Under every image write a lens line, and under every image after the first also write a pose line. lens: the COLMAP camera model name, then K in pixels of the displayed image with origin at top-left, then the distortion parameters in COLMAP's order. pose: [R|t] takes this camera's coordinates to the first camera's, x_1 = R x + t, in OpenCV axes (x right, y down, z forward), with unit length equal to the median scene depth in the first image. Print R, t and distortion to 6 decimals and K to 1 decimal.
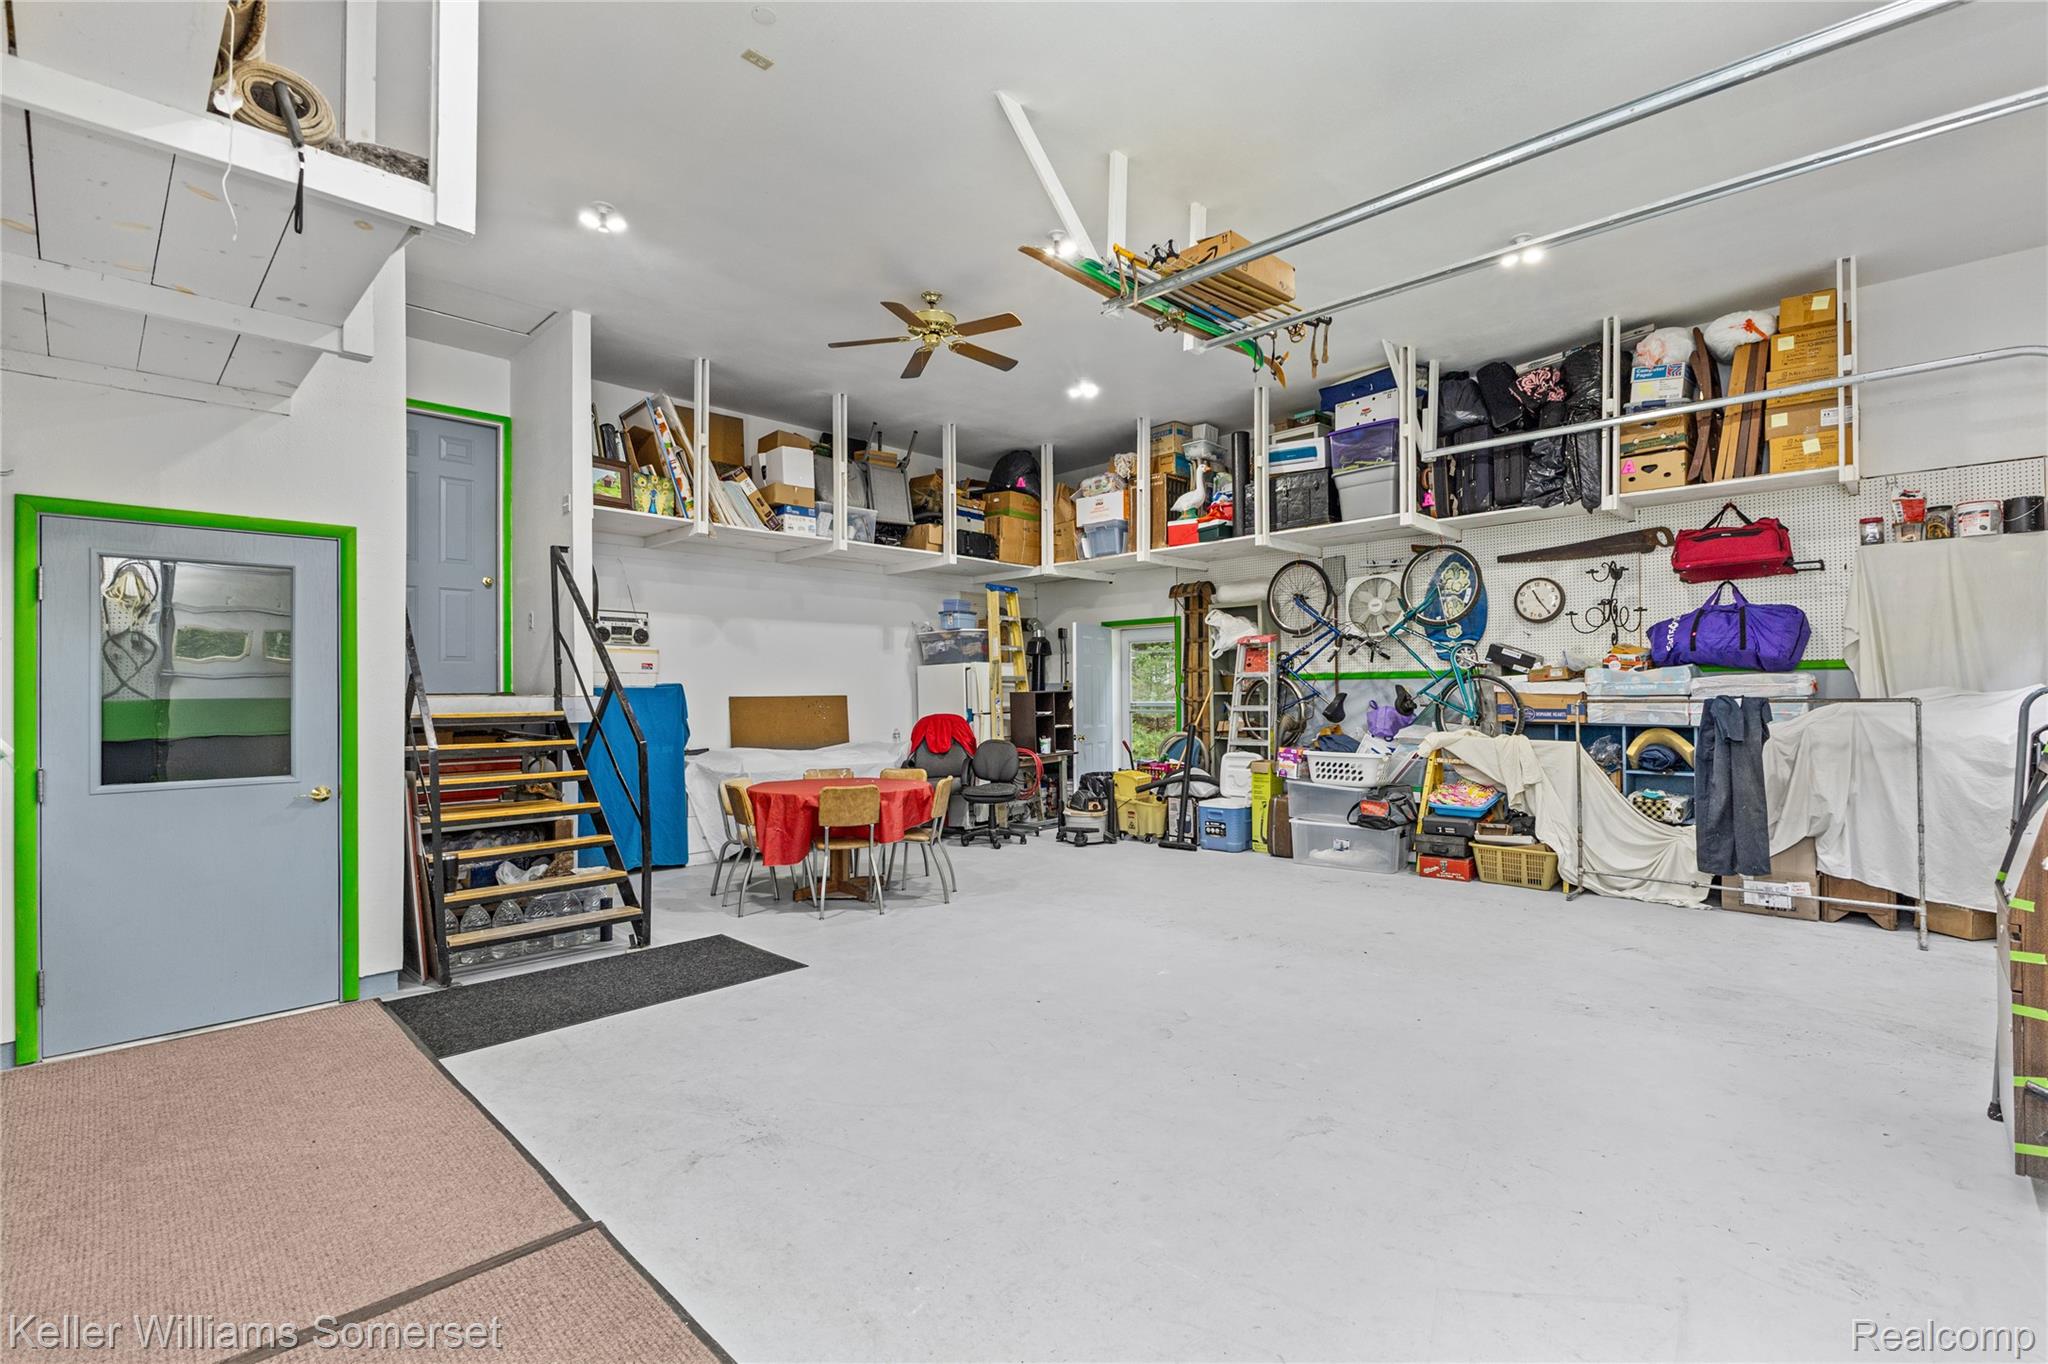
lens RADIAL K [[928.2, 0, 1031.9], [0, 928.2, 680.3], [0, 0, 1]] dist [0.001644, -0.000010]
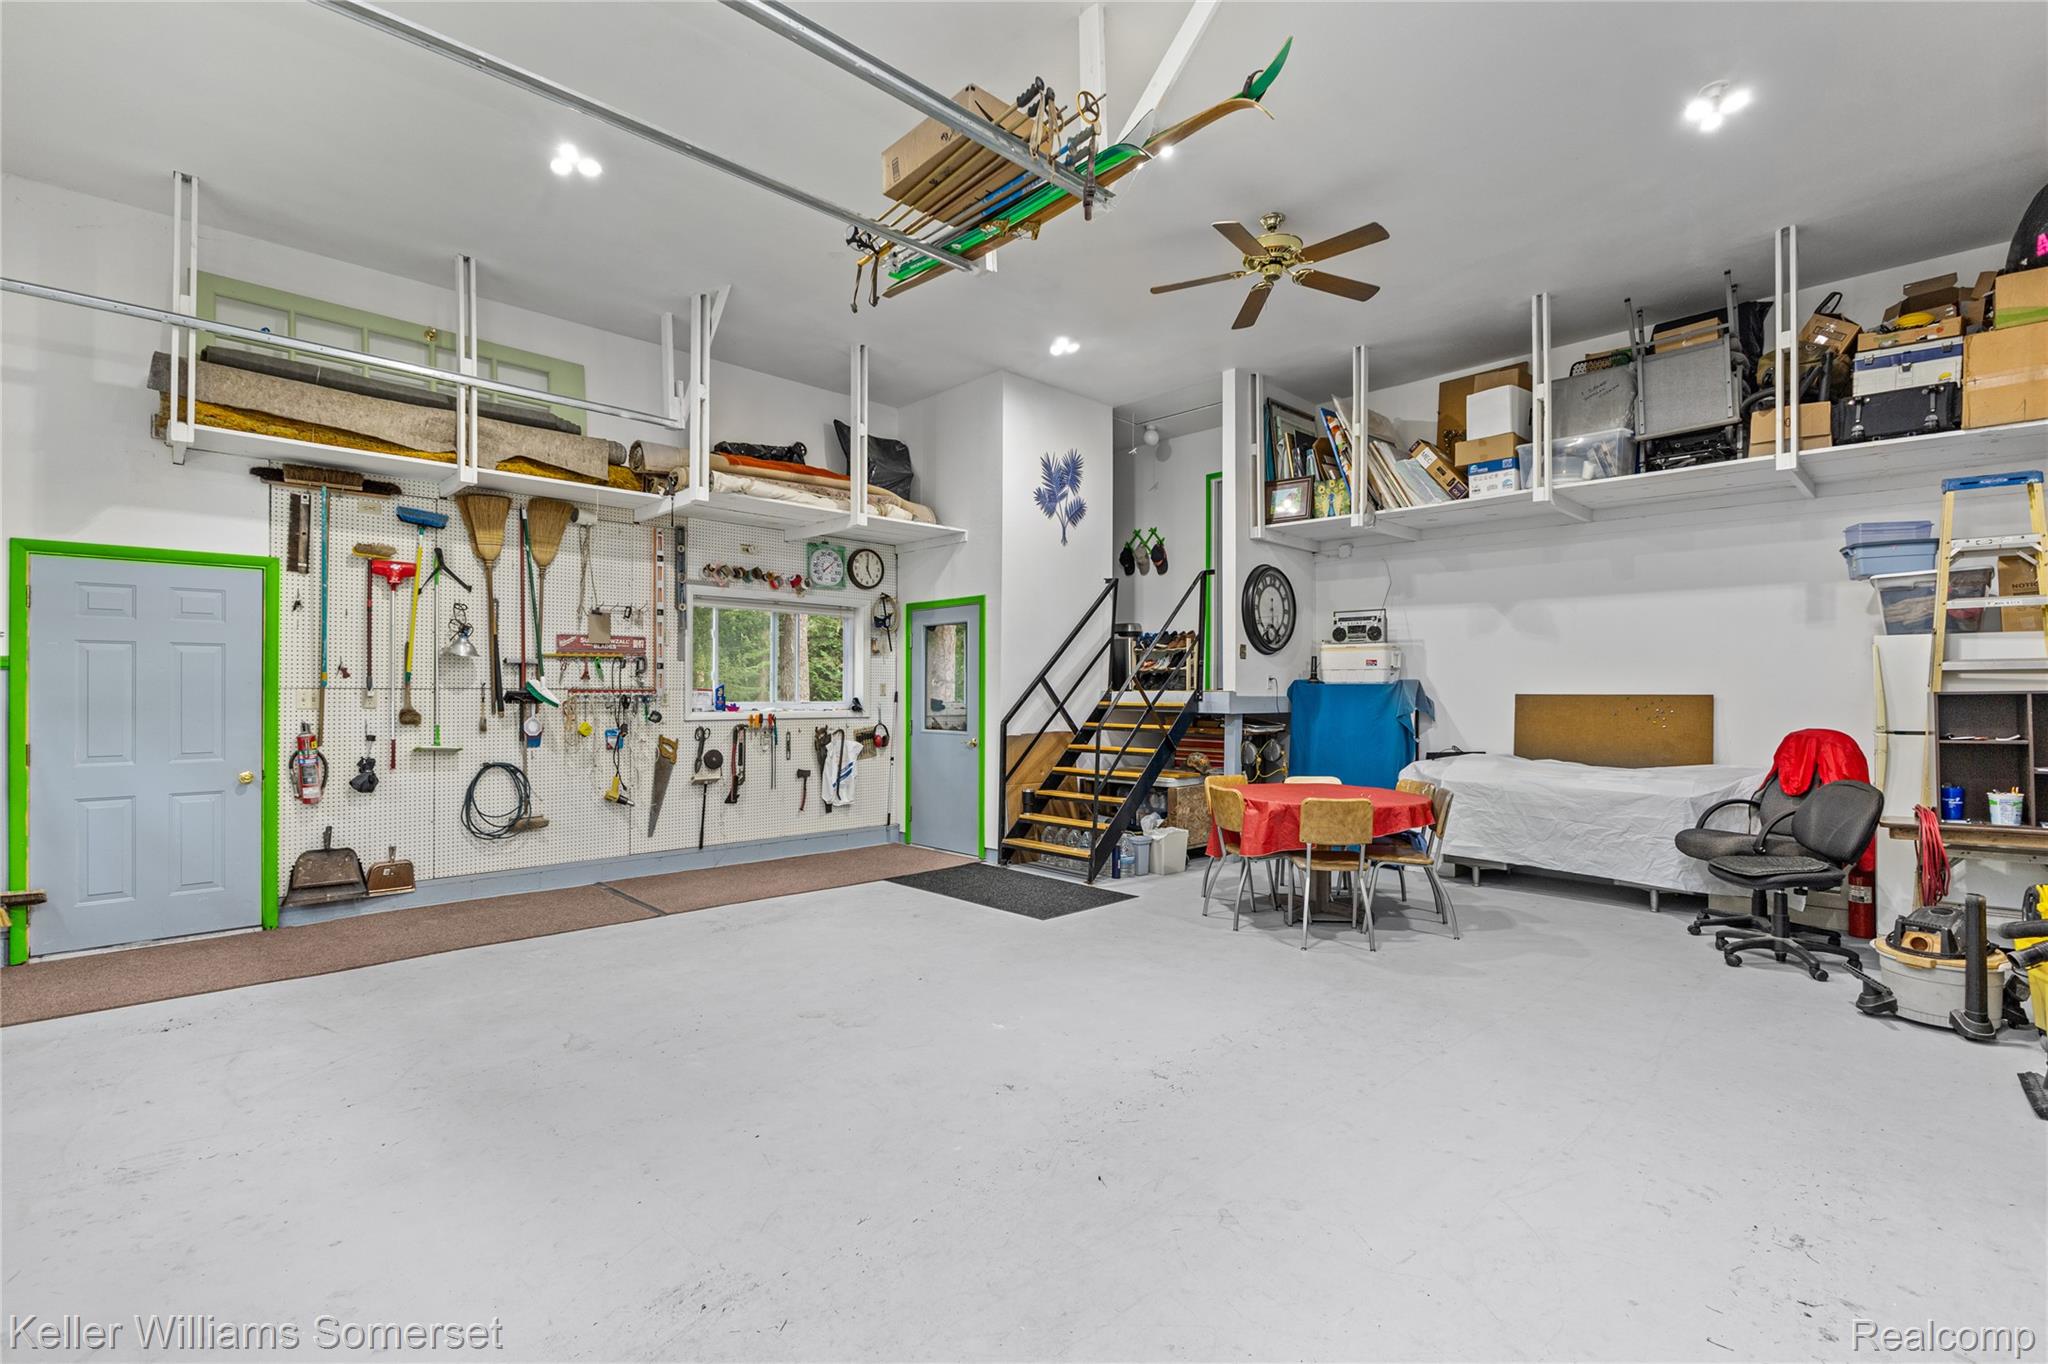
lens RADIAL K [[928.2, 0, 1032.4], [0, 928.2, 685.0], [0, 0, 1]] dist [0.001644, -0.000010]
pose [[-0.028516, 0.002966, -0.999589, 0.592464], [0.010311, 0.999943, 0.002673, 0.002491], [0.999540, -0.010231, -0.028545, 0.640497]]
